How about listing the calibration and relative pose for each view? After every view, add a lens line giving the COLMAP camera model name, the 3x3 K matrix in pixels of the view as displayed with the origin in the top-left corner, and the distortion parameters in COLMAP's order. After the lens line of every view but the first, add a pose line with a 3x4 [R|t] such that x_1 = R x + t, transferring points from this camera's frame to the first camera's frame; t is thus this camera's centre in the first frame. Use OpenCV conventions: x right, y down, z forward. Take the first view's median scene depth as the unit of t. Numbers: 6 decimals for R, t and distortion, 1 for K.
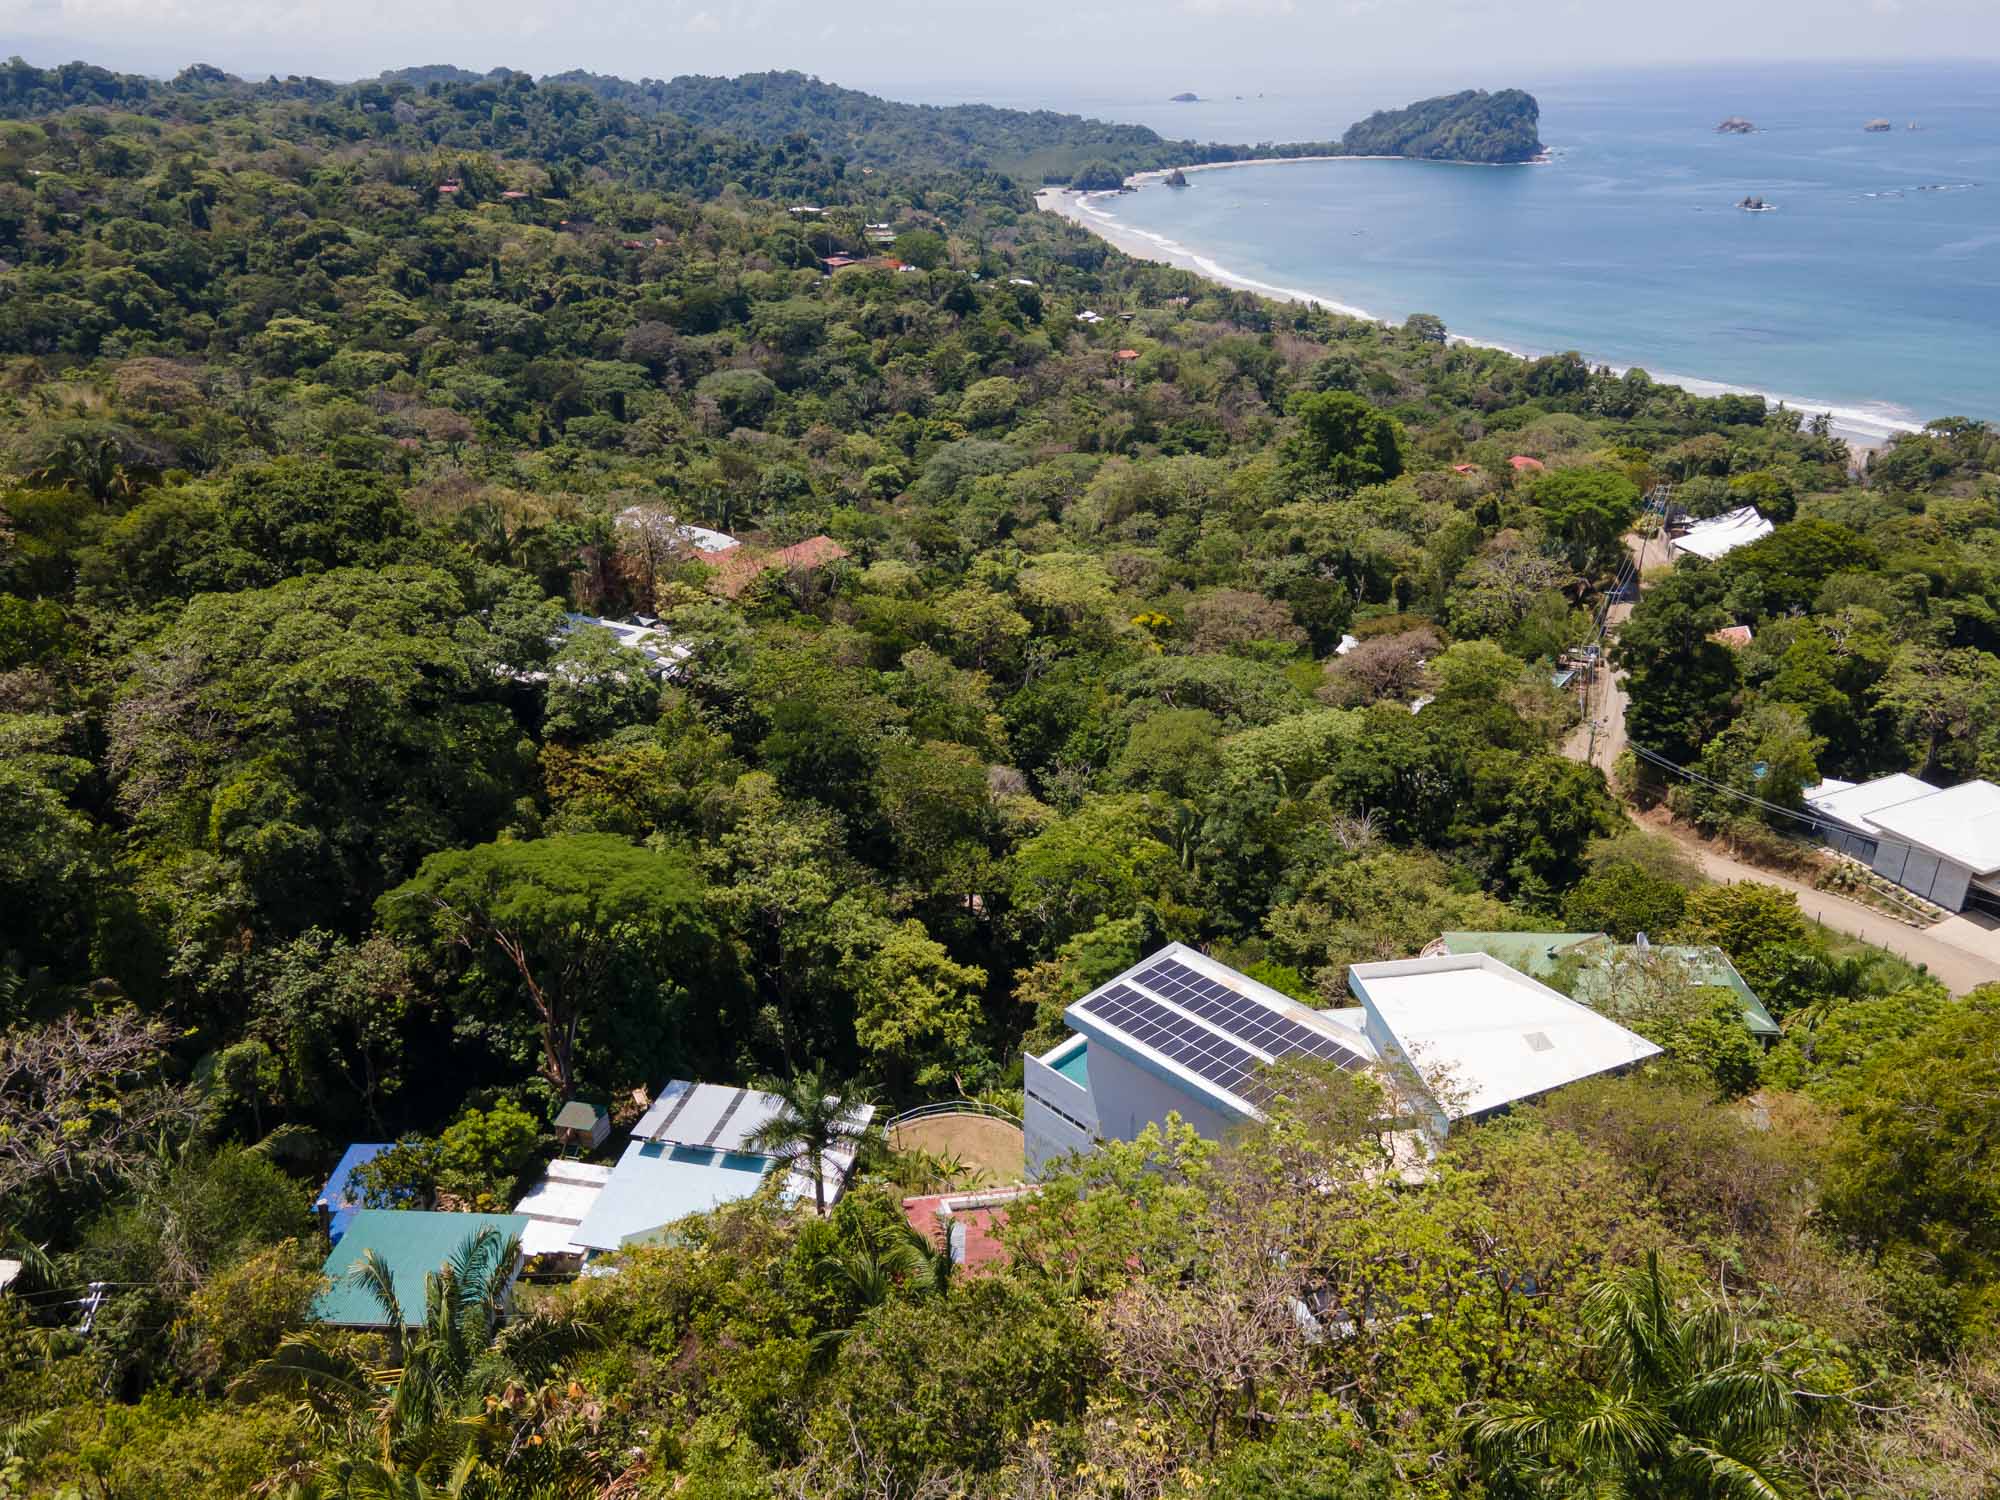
lens RADIAL K [[1413.4, 0, 1000.0], [0, 1413.4, 750.0], [0, 0, 1]] dist [-0.007923, 0.035428]
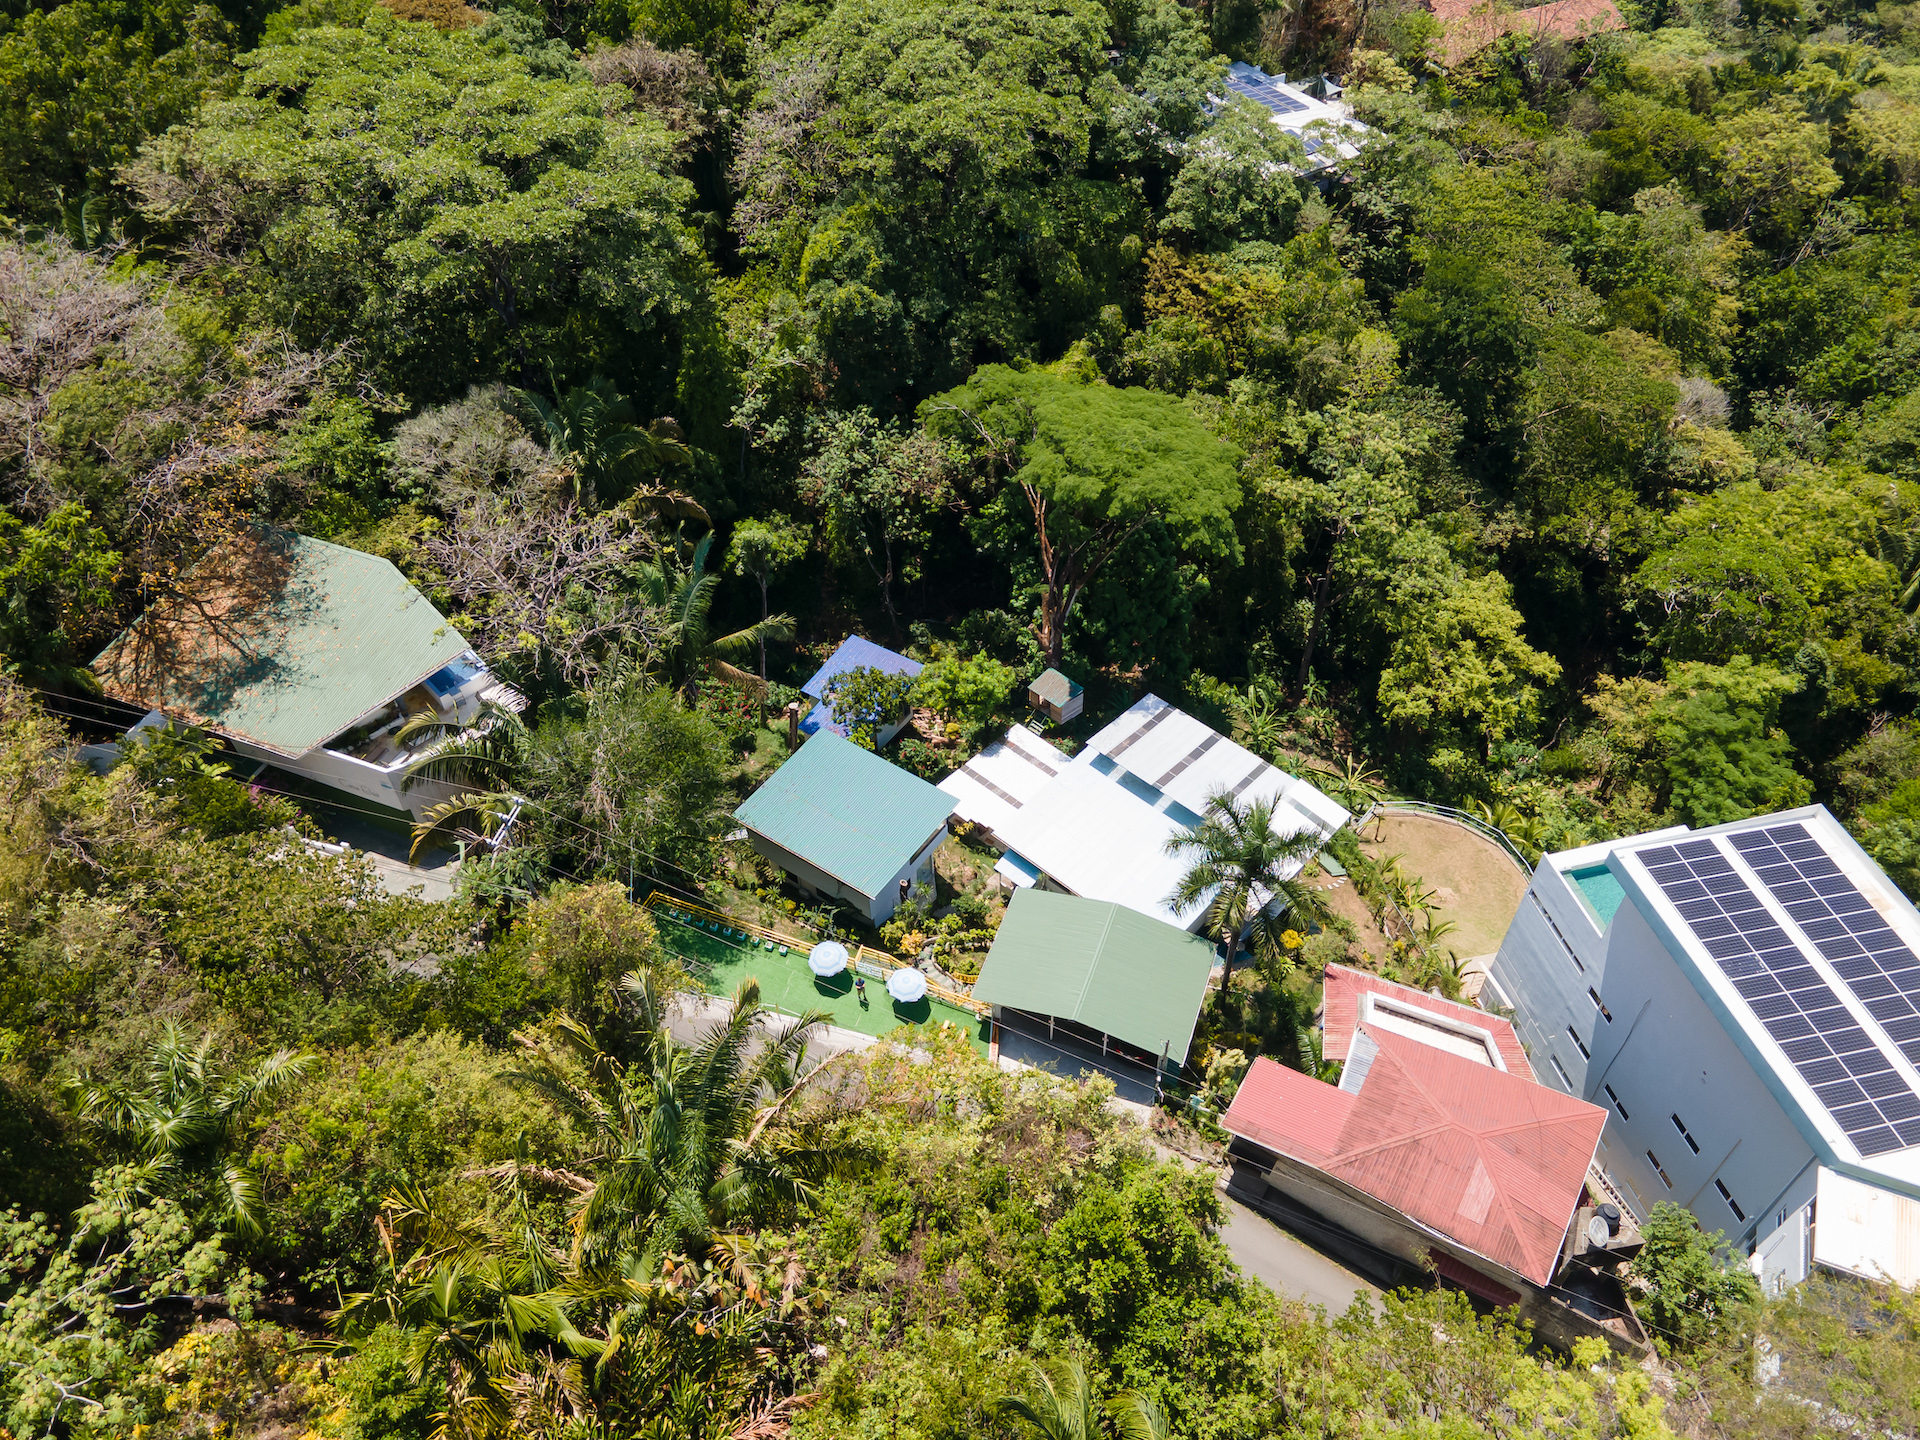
lens RADIAL K [[1386.5, 0, 960.0], [0, 1386.5, 720.0], [0, 0, 1]] dist [0.008581, 0.058446]
pose [[0.858098, 0.363358, -0.362821, -0.004935], [-0.206417, 0.891074, 0.404203, -0.068363], [0.470171, -0.271953, 0.839631, 0.144380]]
